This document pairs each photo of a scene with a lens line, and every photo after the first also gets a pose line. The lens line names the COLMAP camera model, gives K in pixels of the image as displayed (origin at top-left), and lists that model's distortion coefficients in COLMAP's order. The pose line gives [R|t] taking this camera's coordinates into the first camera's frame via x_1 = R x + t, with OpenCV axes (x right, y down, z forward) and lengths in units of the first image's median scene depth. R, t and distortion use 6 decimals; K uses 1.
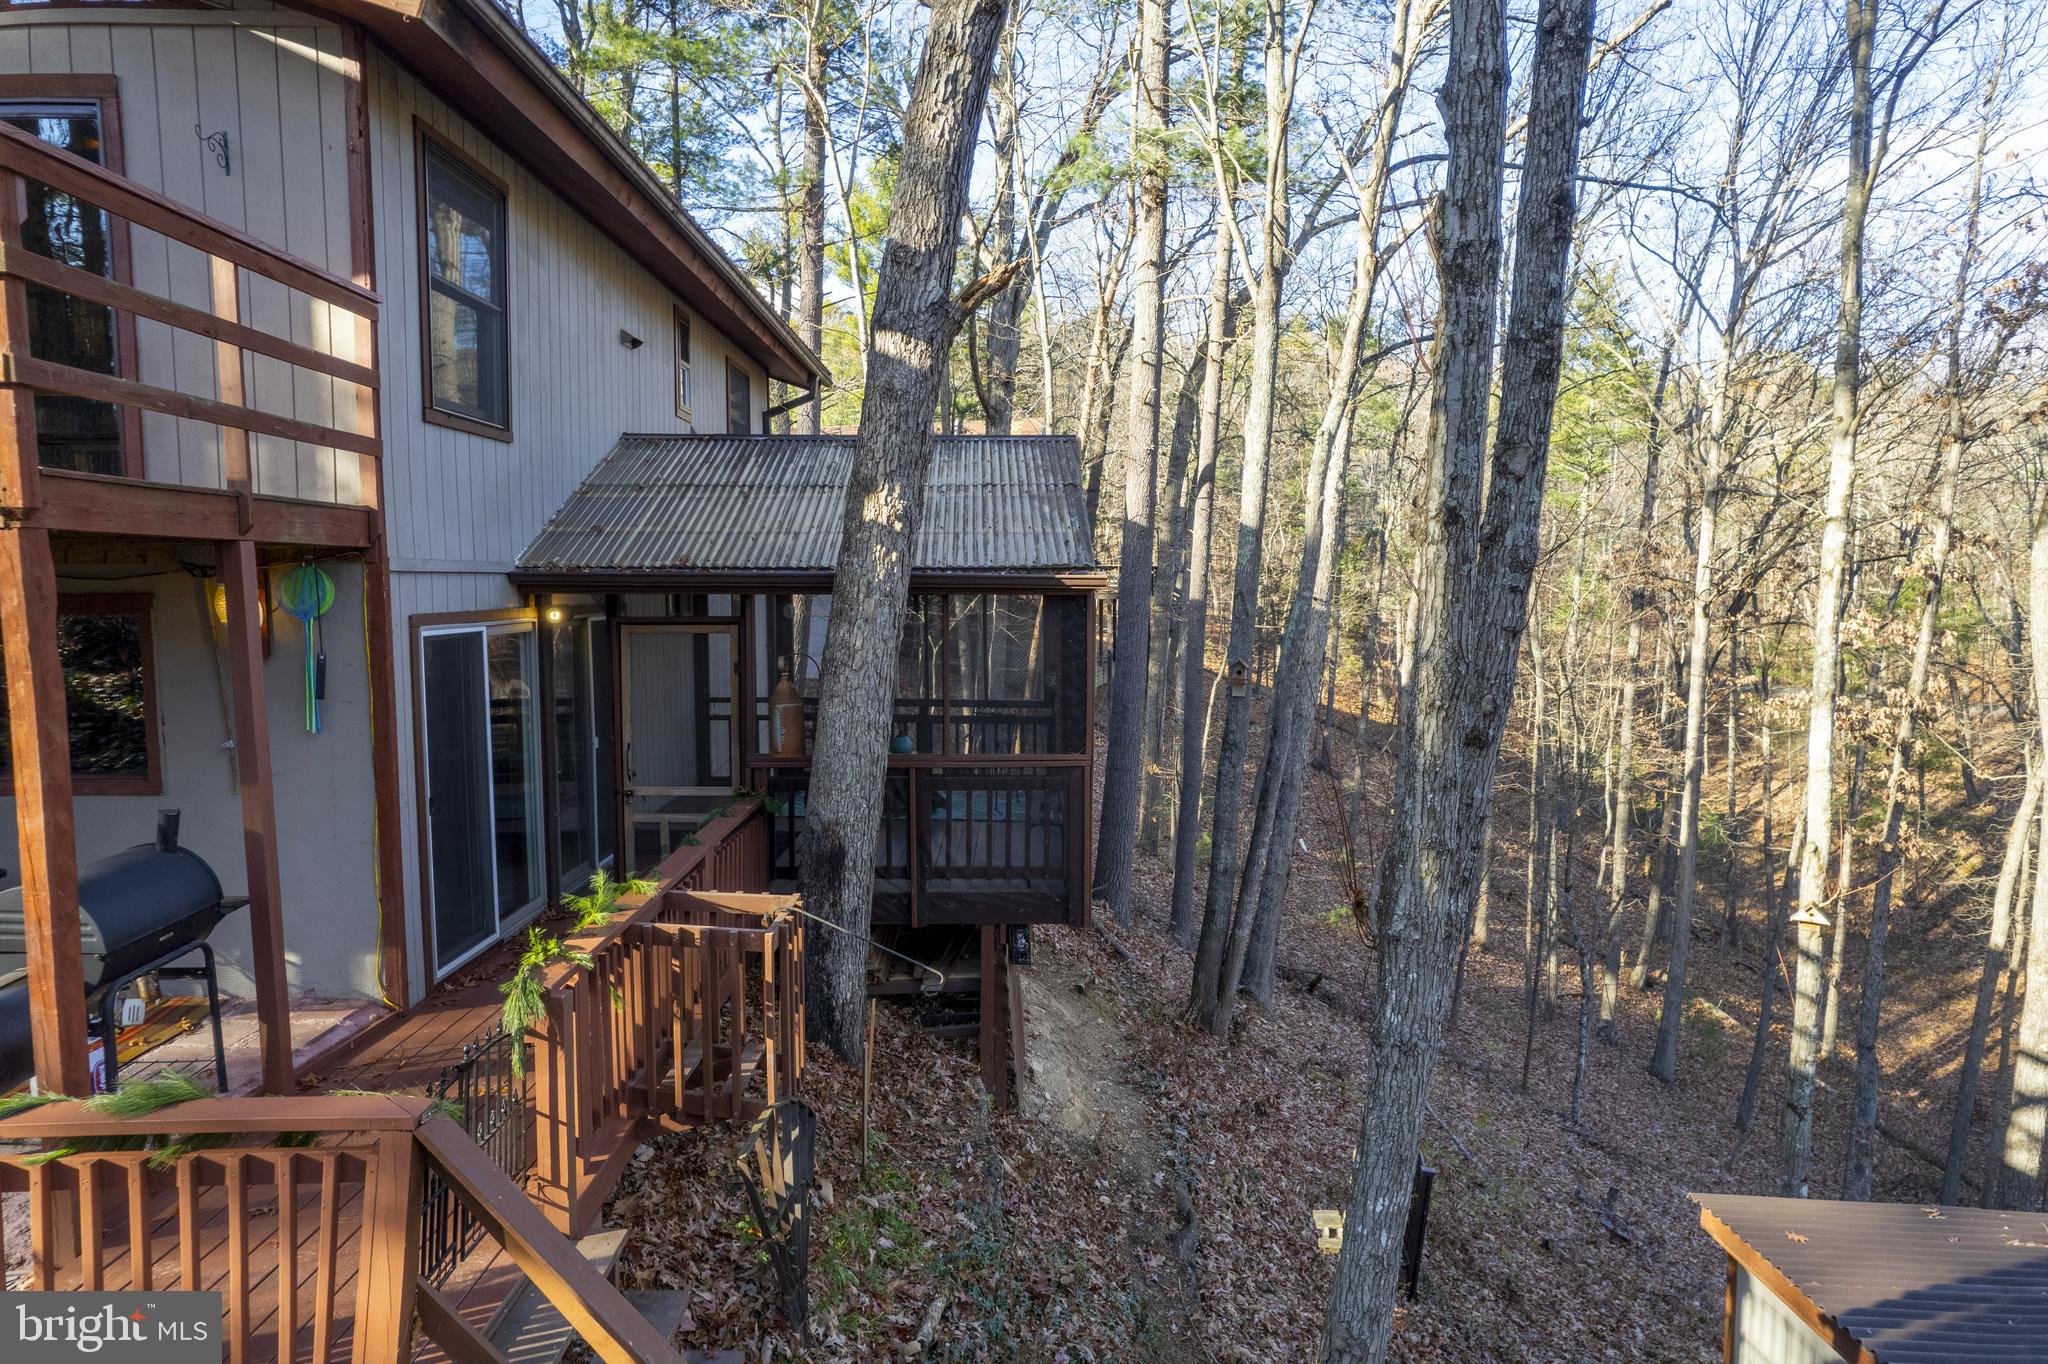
lens RADIAL K [[1313.2, 0, 1023.4], [0, 1313.2, 687.2], [0, 0, 1]] dist [-0.053950, 0.046358]
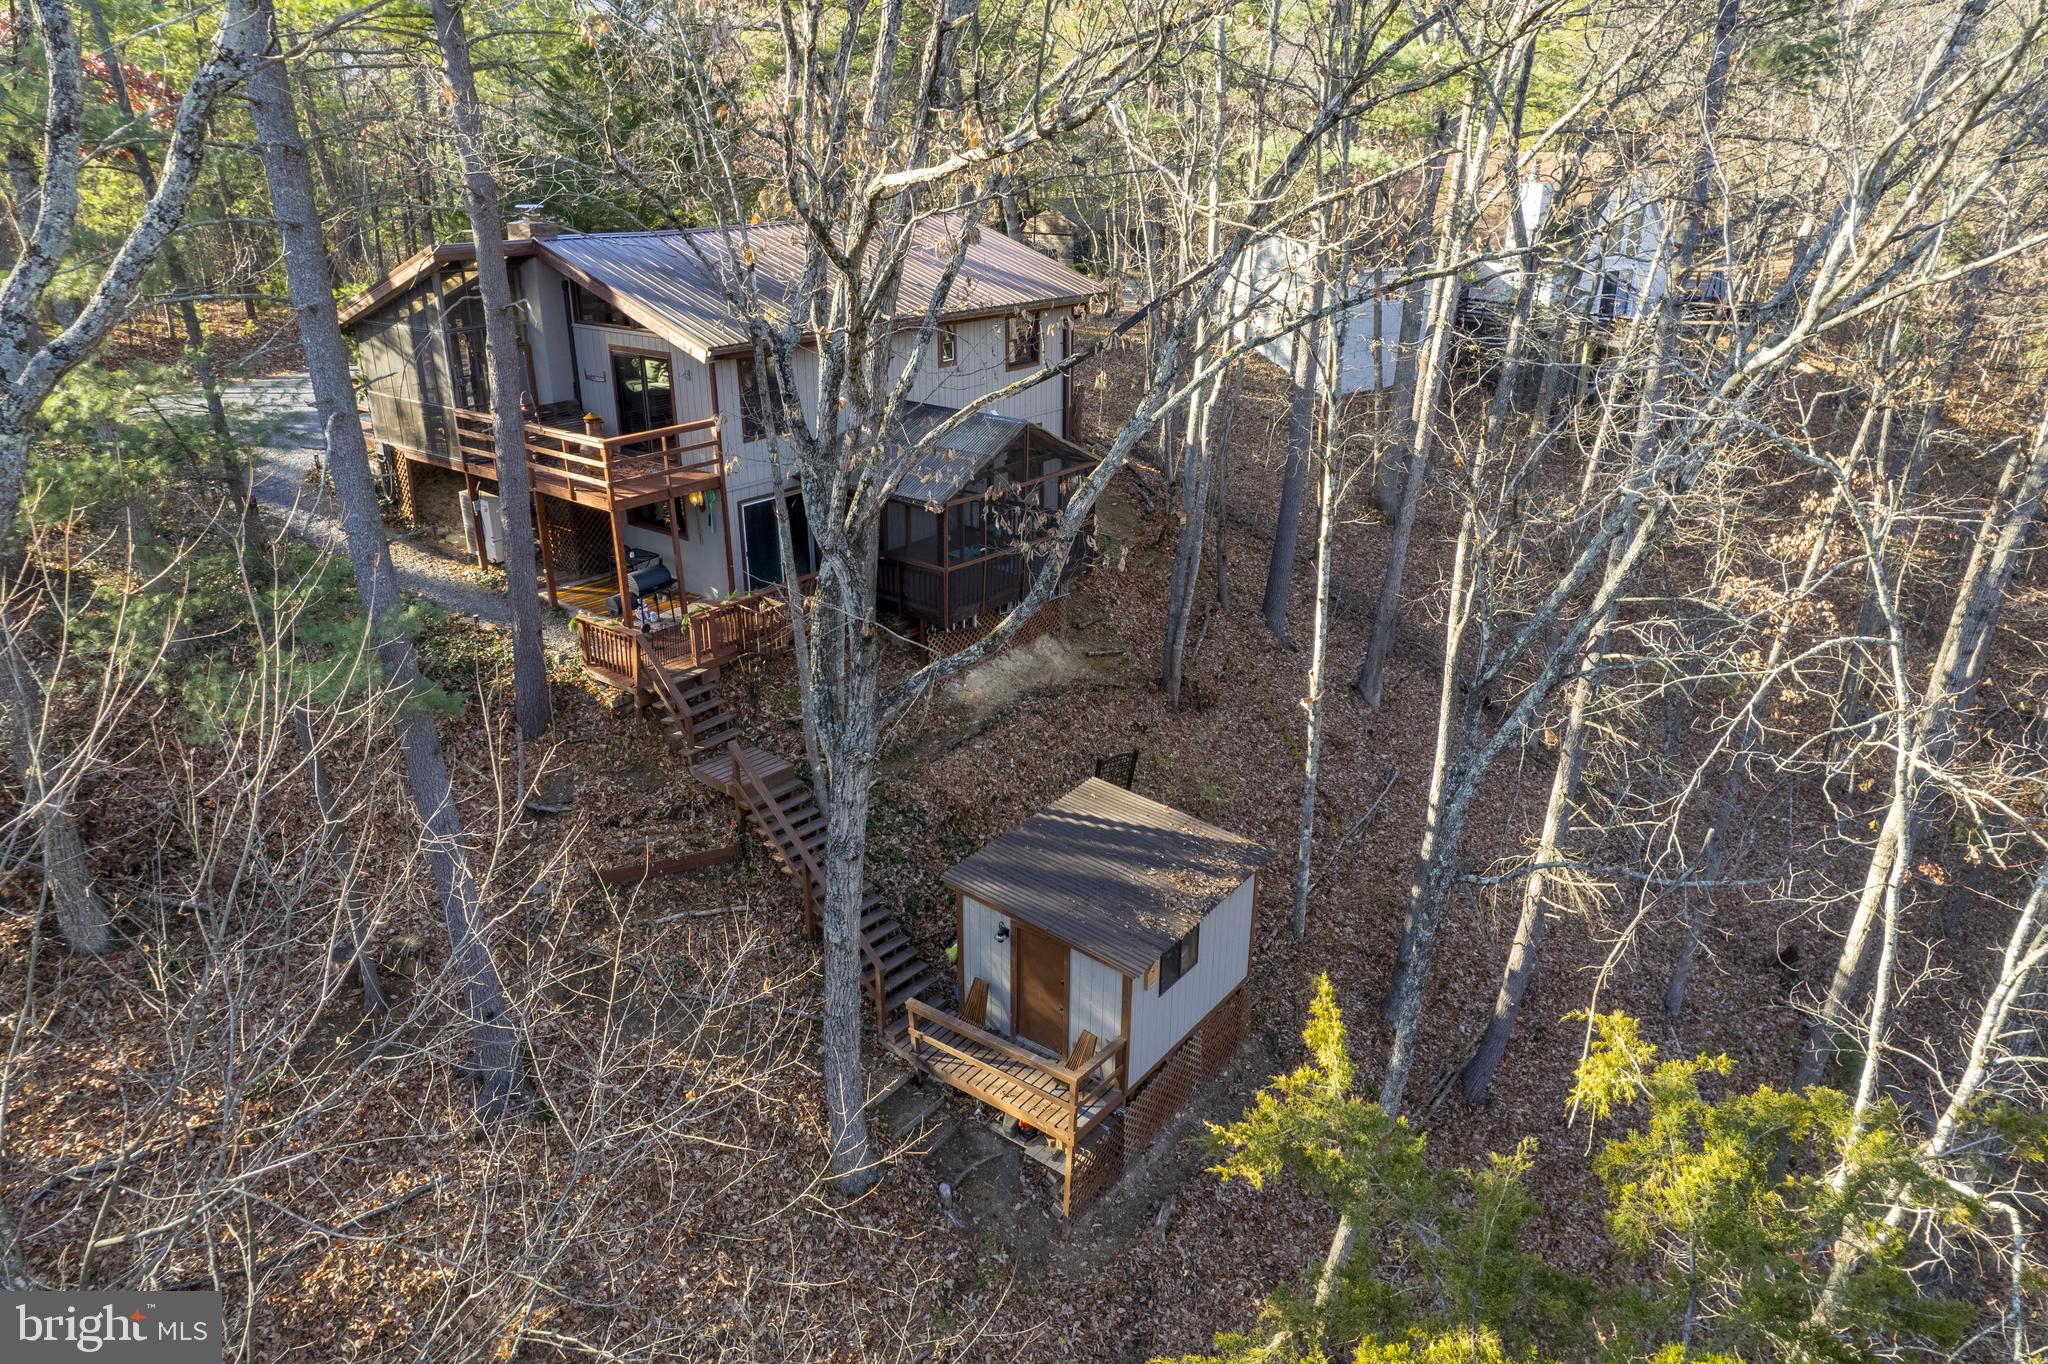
lens RADIAL K [[1315.8, 0, 1023.9], [0, 1315.8, 688.1], [0, 0, 1]] dist [-0.084725, 0.081472]
pose [[0.778117, 0.245213, -0.578277, 2.140344], [-0.052350, 0.942763, 0.329329, -0.731574], [0.625933, -0.225984, 0.746417, -1.181399]]
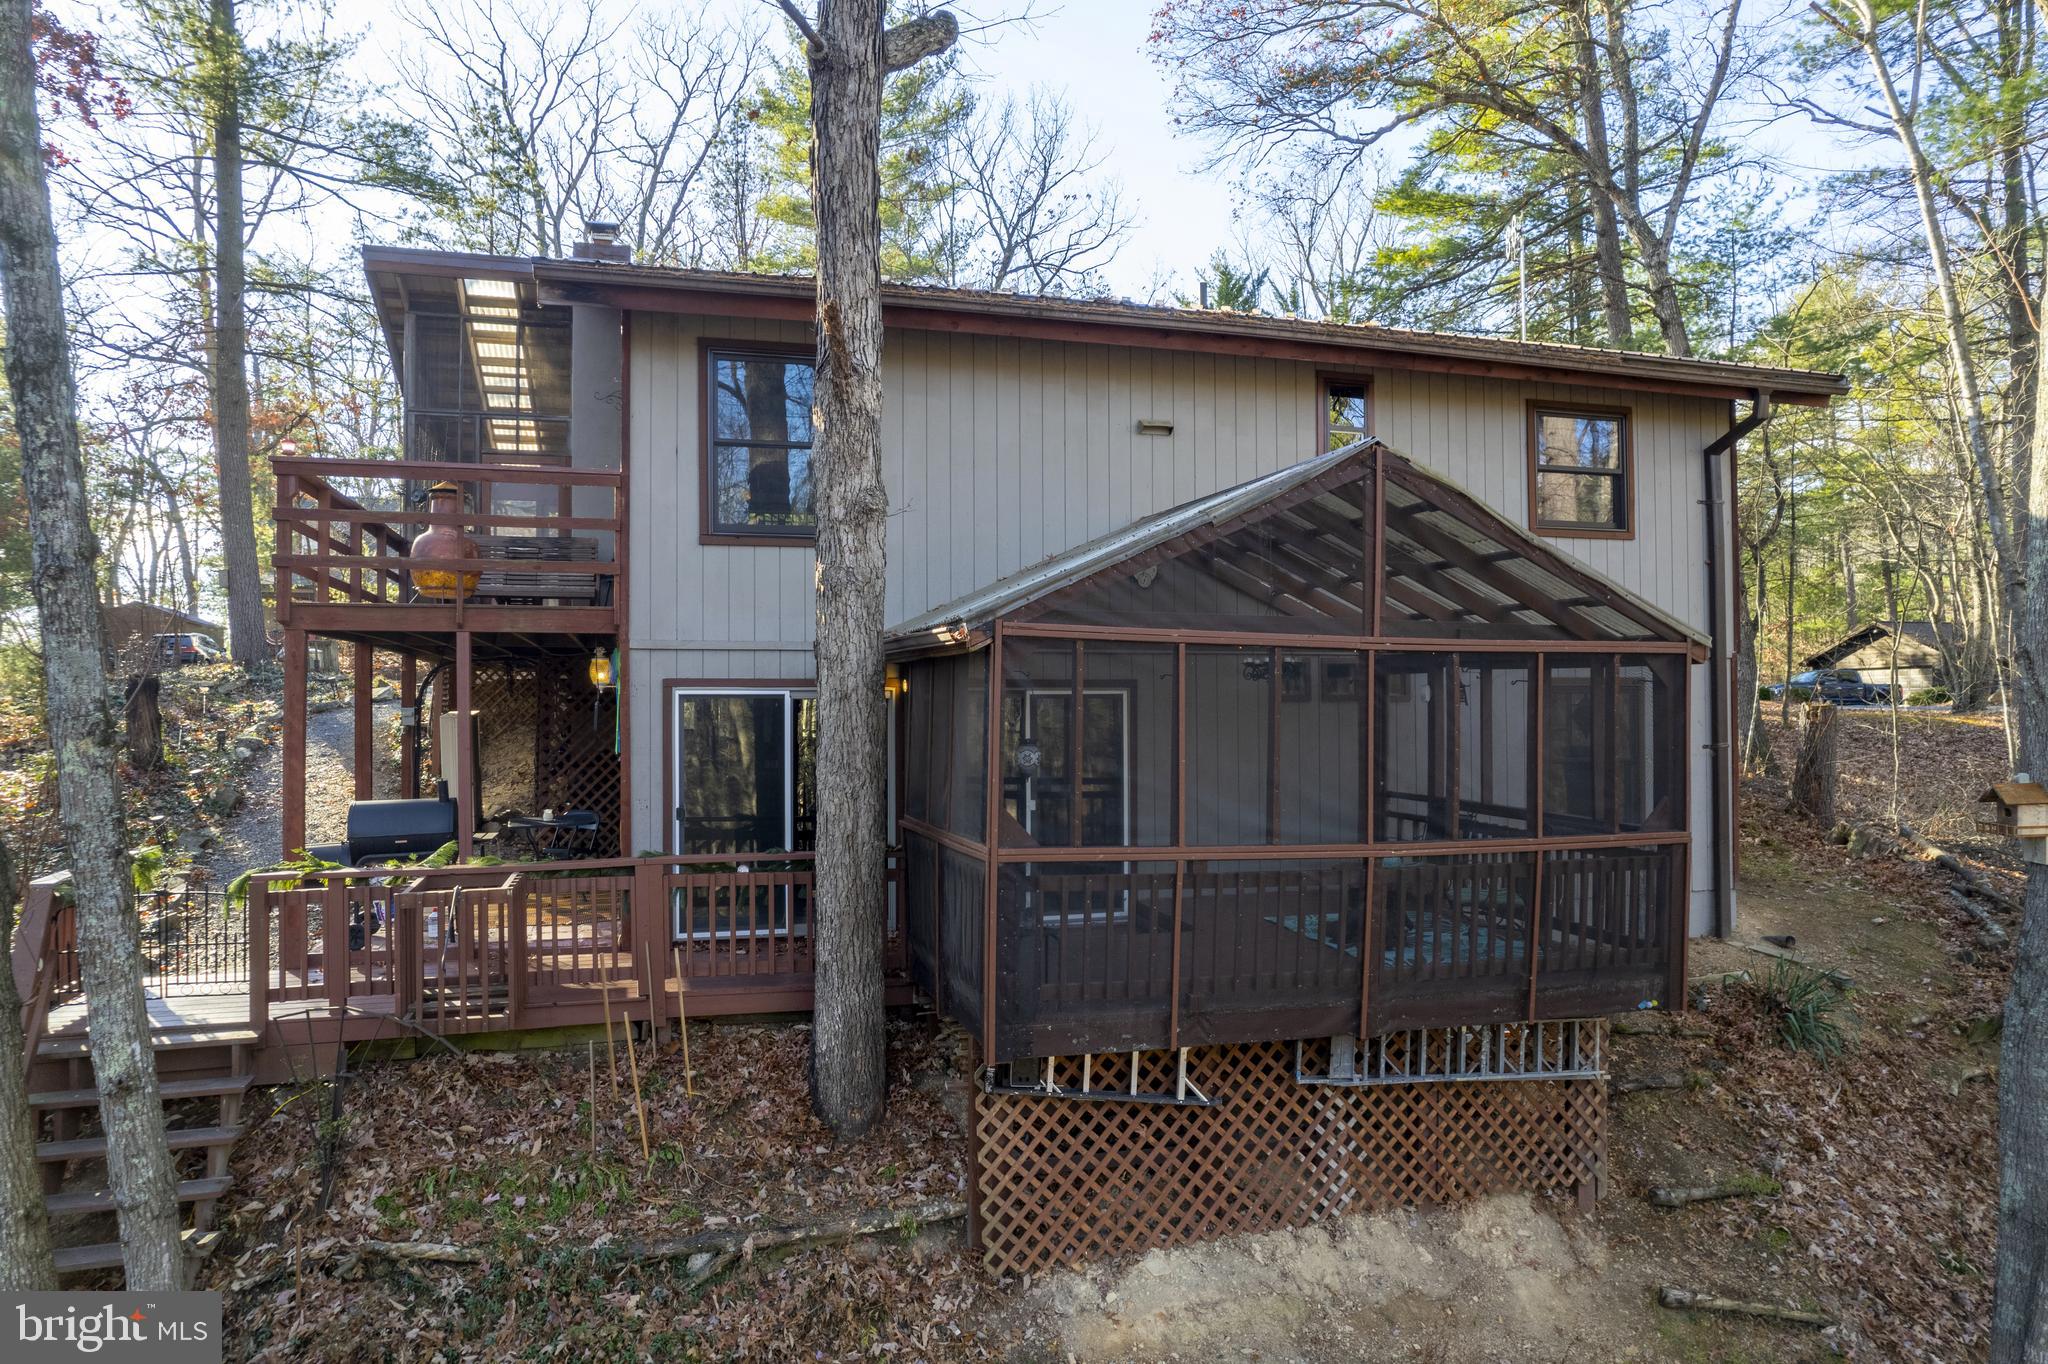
lens RADIAL K [[1313.2, 0, 1023.4], [0, 1313.2, 687.2], [0, 0, 1]] dist [-0.053950, 0.046358]
pose [[0.278363, -0.013767, -0.960377, 0.978195], [-0.074817, 0.996548, -0.035971, -0.021986], [0.957557, 0.081866, 0.276372, 0.915585]]
